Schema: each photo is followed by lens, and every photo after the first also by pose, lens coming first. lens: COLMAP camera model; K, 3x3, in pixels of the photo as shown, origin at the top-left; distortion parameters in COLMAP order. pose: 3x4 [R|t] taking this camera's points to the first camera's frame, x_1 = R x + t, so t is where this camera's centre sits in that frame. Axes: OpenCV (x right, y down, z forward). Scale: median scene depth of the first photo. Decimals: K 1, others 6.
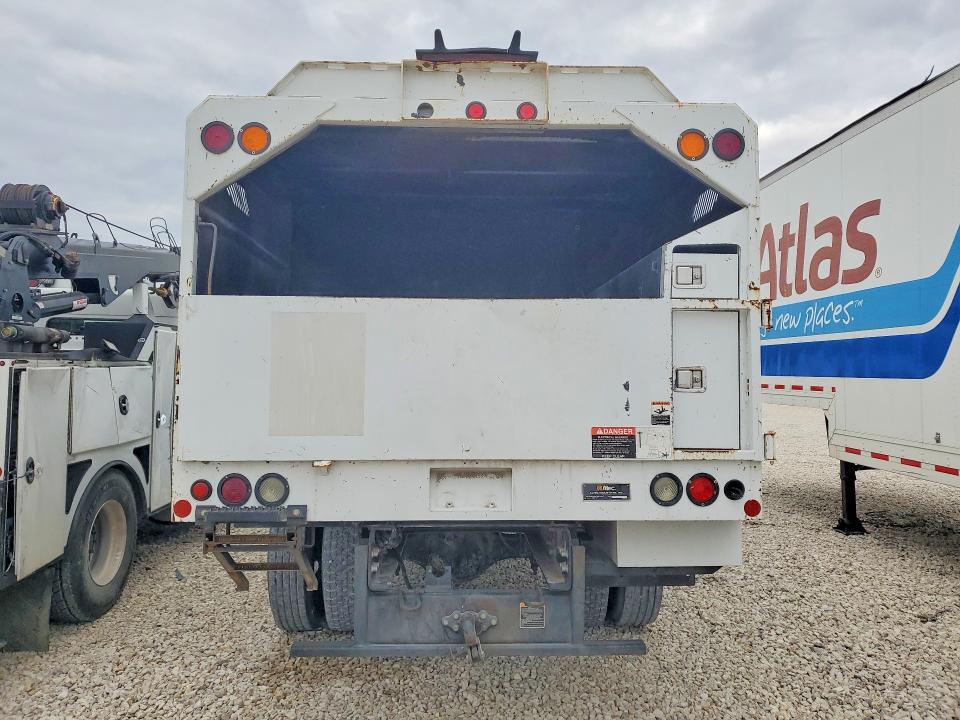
lens RADIAL K [[734.8, 0, 477.0], [0, 734.8, 350.4], [0, 0, 1]] dist [0.041246, -0.016614]
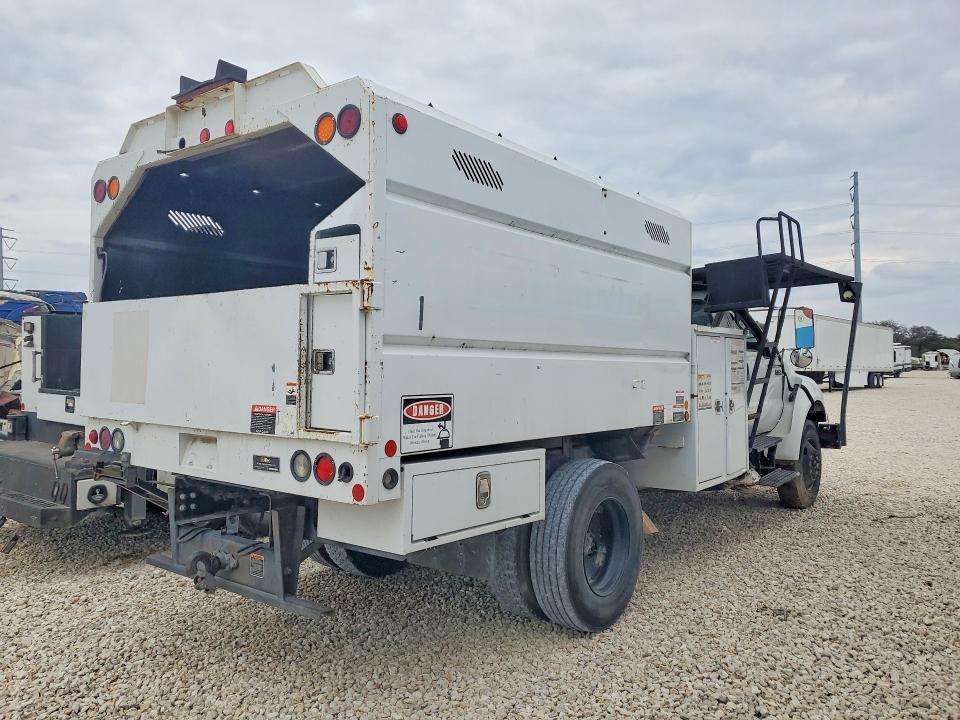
lens RADIAL K [[734.8, 0, 477.0], [0, 734.8, 367.3], [0, 0, 1]] dist [0.041246, -0.016614]
pose [[0.770365, 0.004902, -0.637584, 1.118673], [0.021088, 0.999227, 0.033162, 0.017375], [0.637254, -0.038993, 0.769667, 0.352842]]
